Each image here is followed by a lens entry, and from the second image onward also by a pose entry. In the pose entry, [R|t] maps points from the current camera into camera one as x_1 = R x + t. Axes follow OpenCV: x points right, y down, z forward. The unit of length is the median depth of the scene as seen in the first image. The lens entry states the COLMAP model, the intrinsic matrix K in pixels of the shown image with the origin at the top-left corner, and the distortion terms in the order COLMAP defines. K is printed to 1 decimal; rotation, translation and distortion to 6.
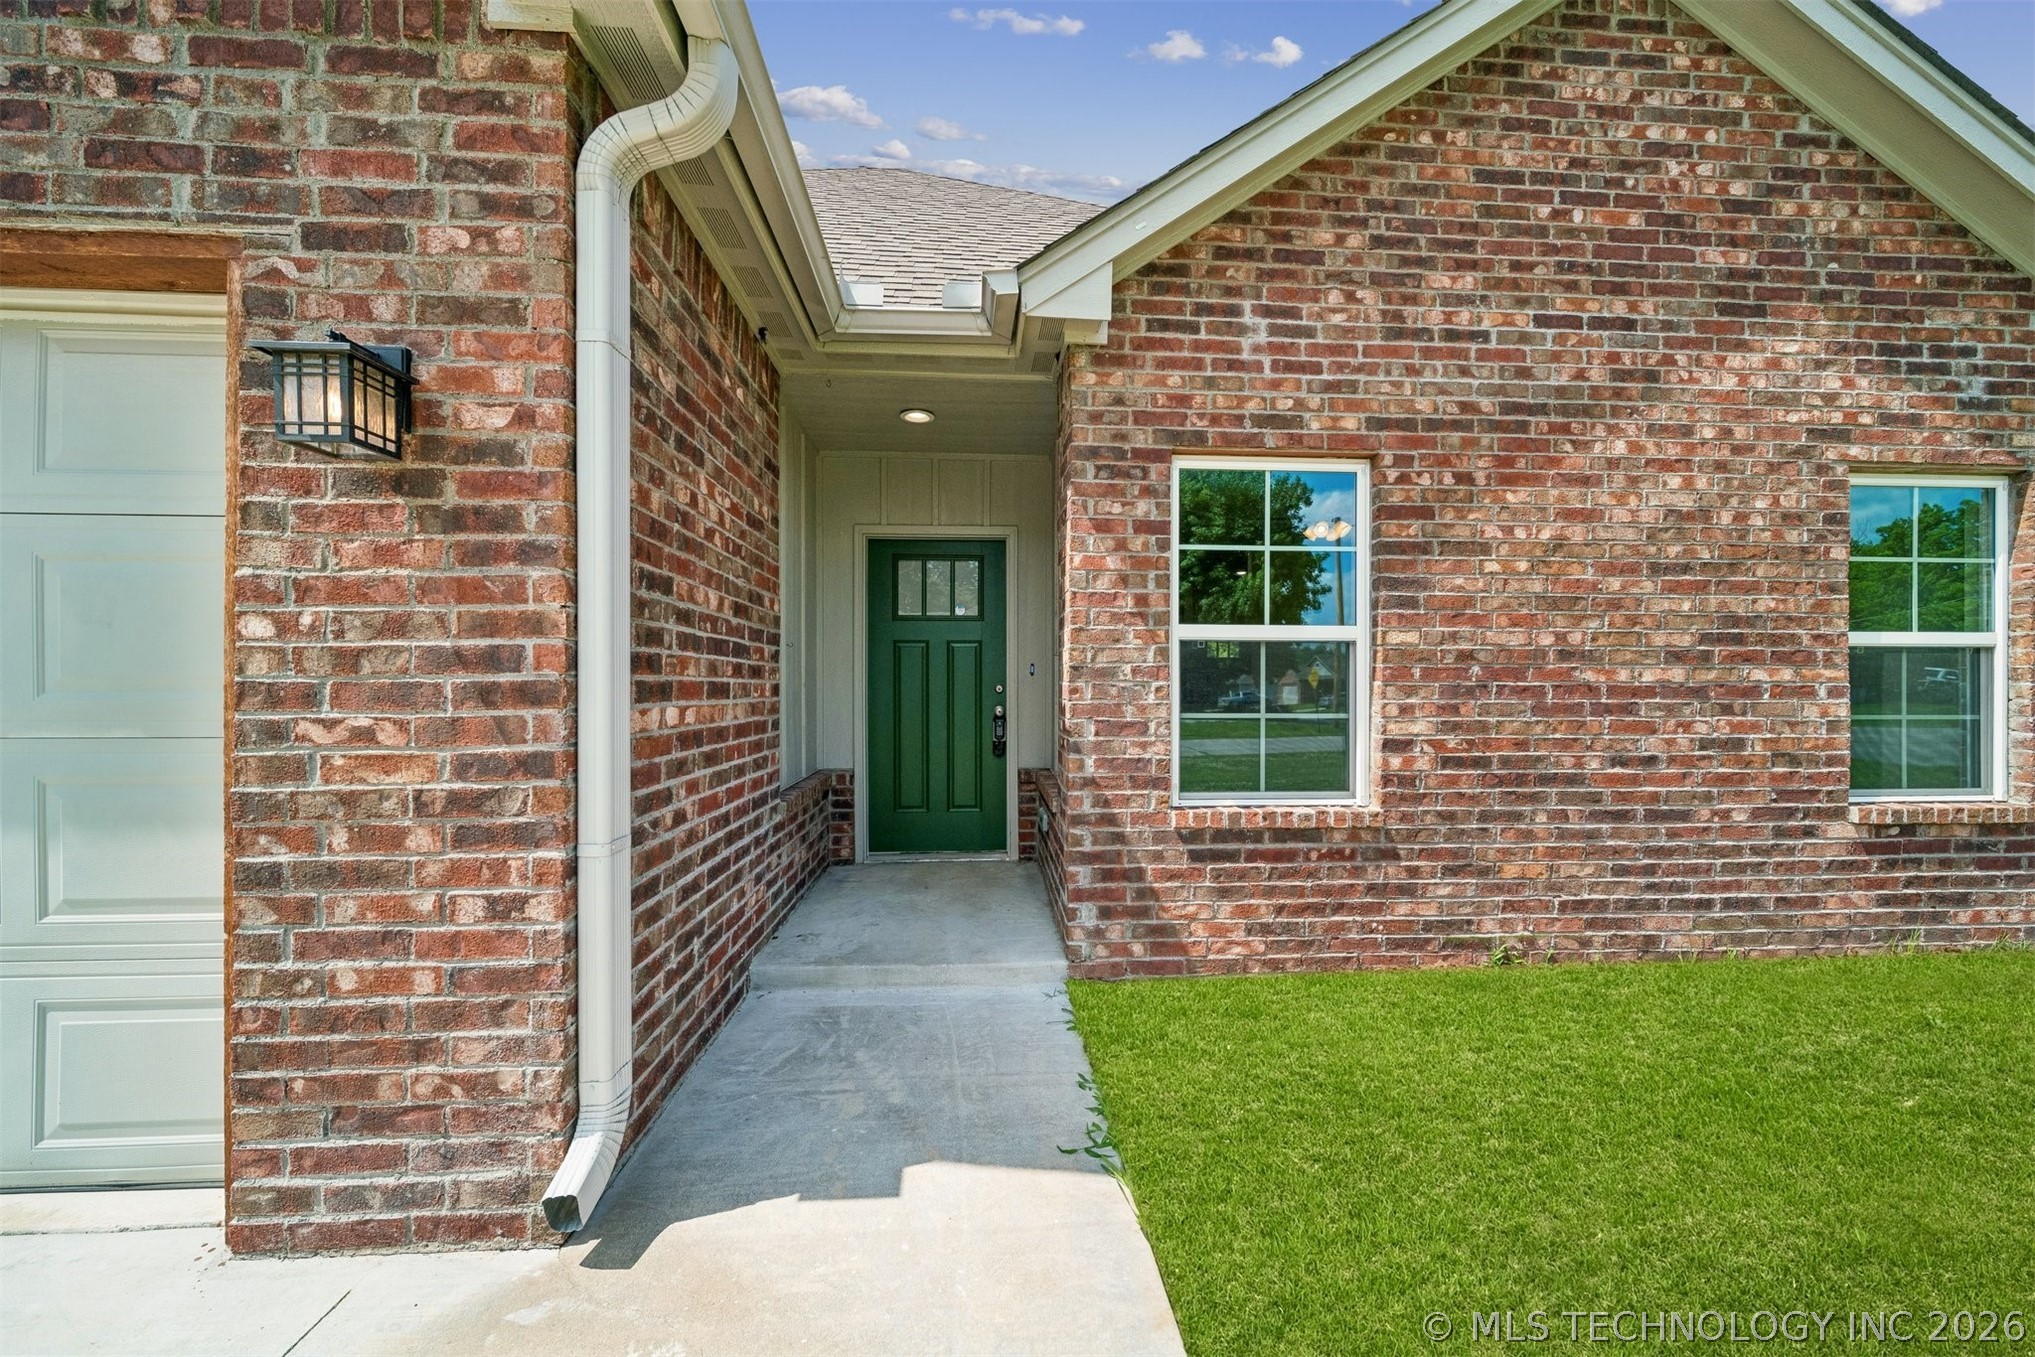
lens RADIAL K [[715.7, 0, 1016.2], [0, 715.7, 680.6], [0, 0, 1]] dist [-0.001198, -0.000604]
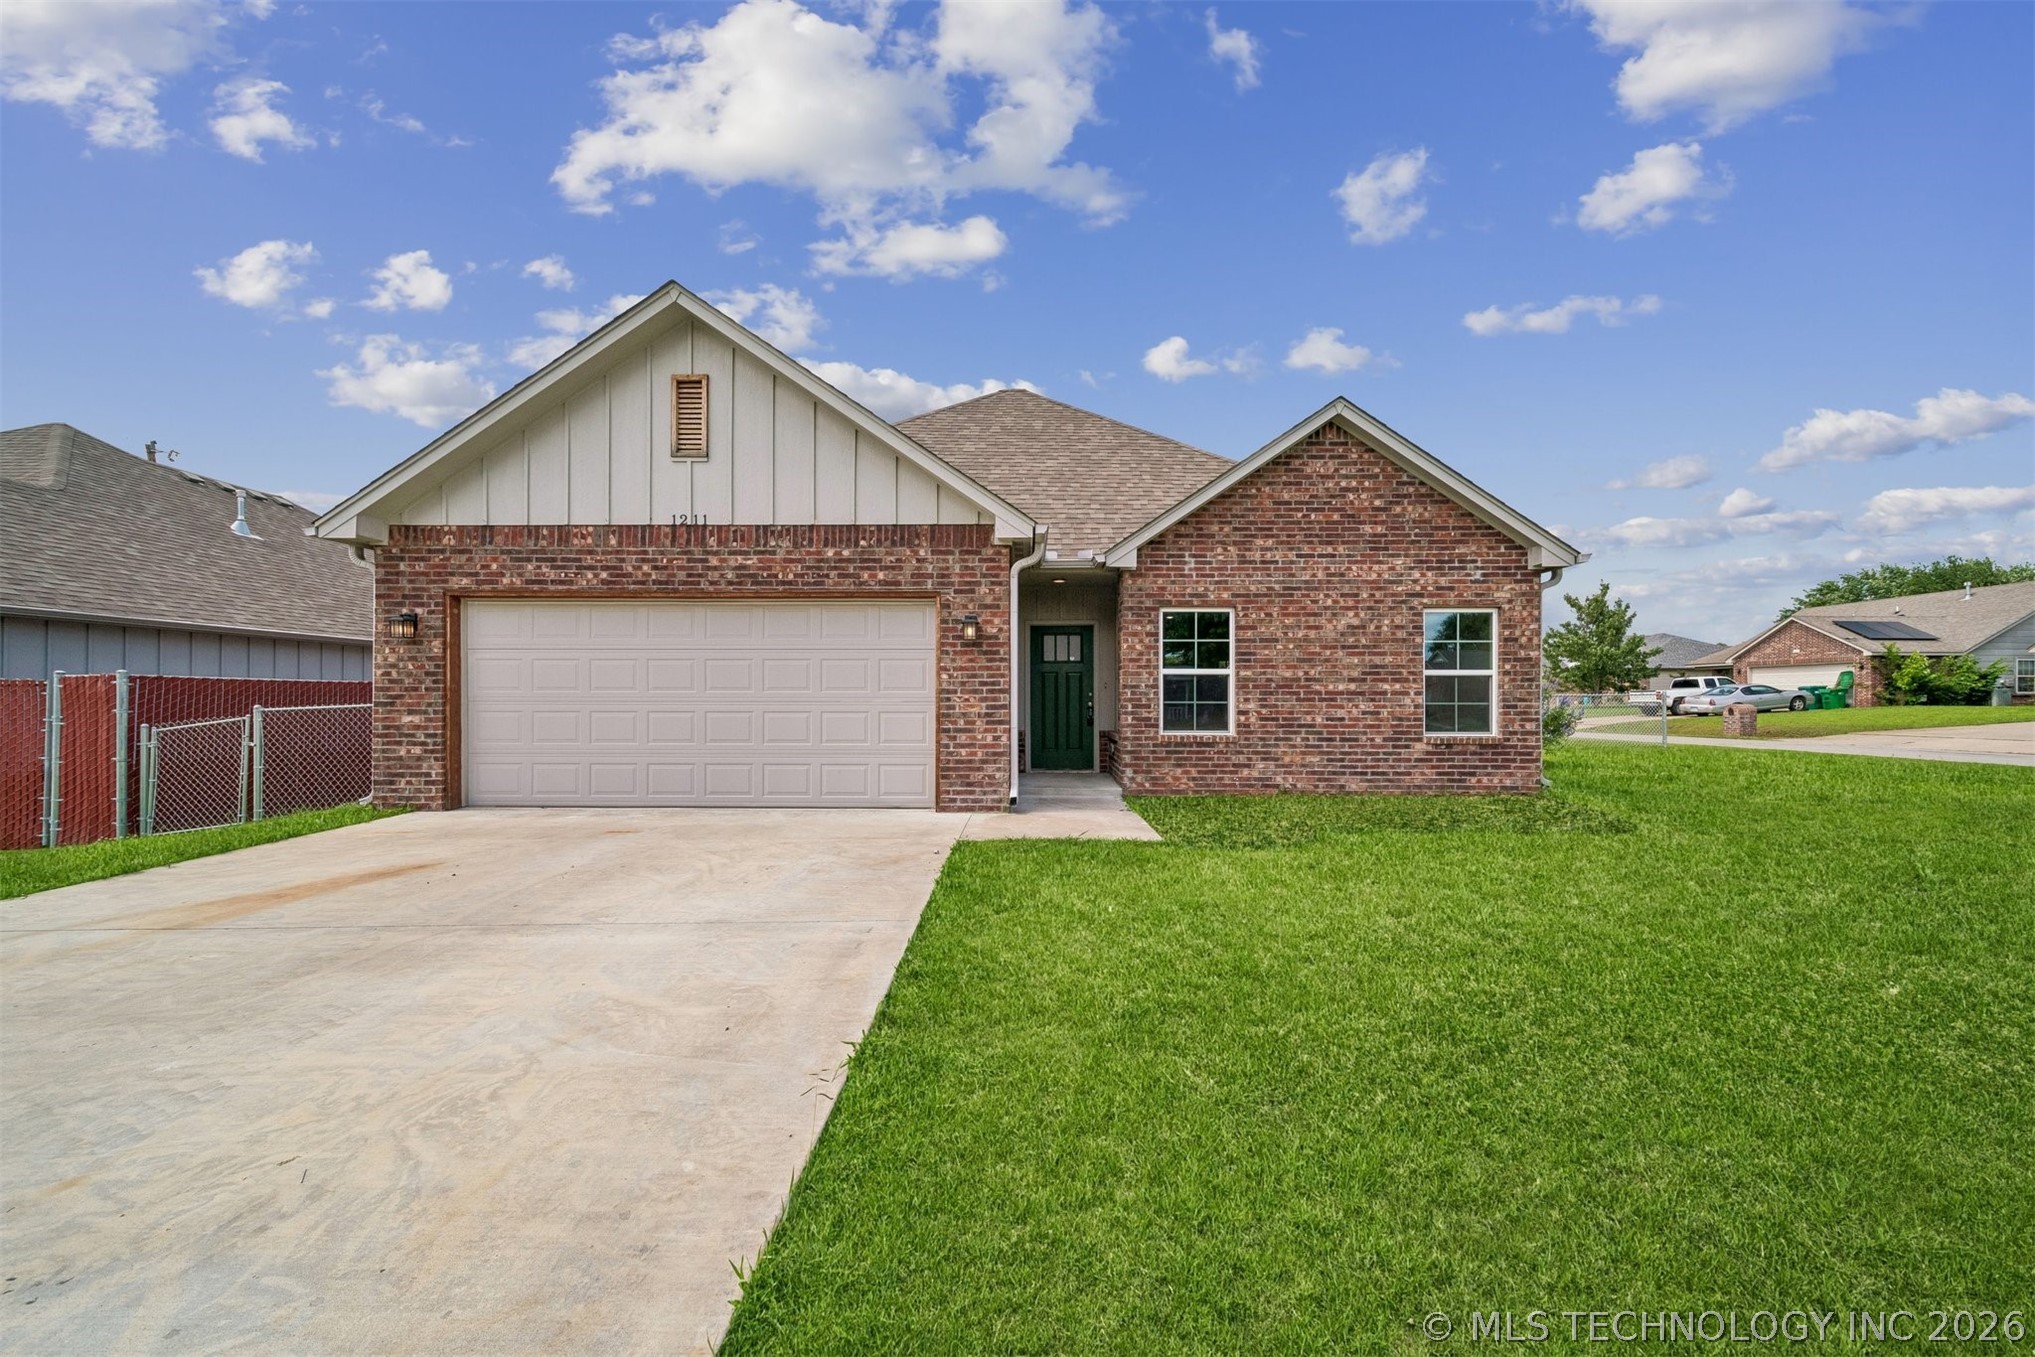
lens RADIAL K [[715.7, 0, 1020.1], [0, 715.7, 692.4], [0, 0, 1]] dist [-0.001198, -0.000604]
pose [[0.997398, -0.001325, -0.072081, -0.121602], [0.000925, 0.999984, -0.005580, 0.027262], [0.072087, 0.005499, 0.997383, -1.794189]]
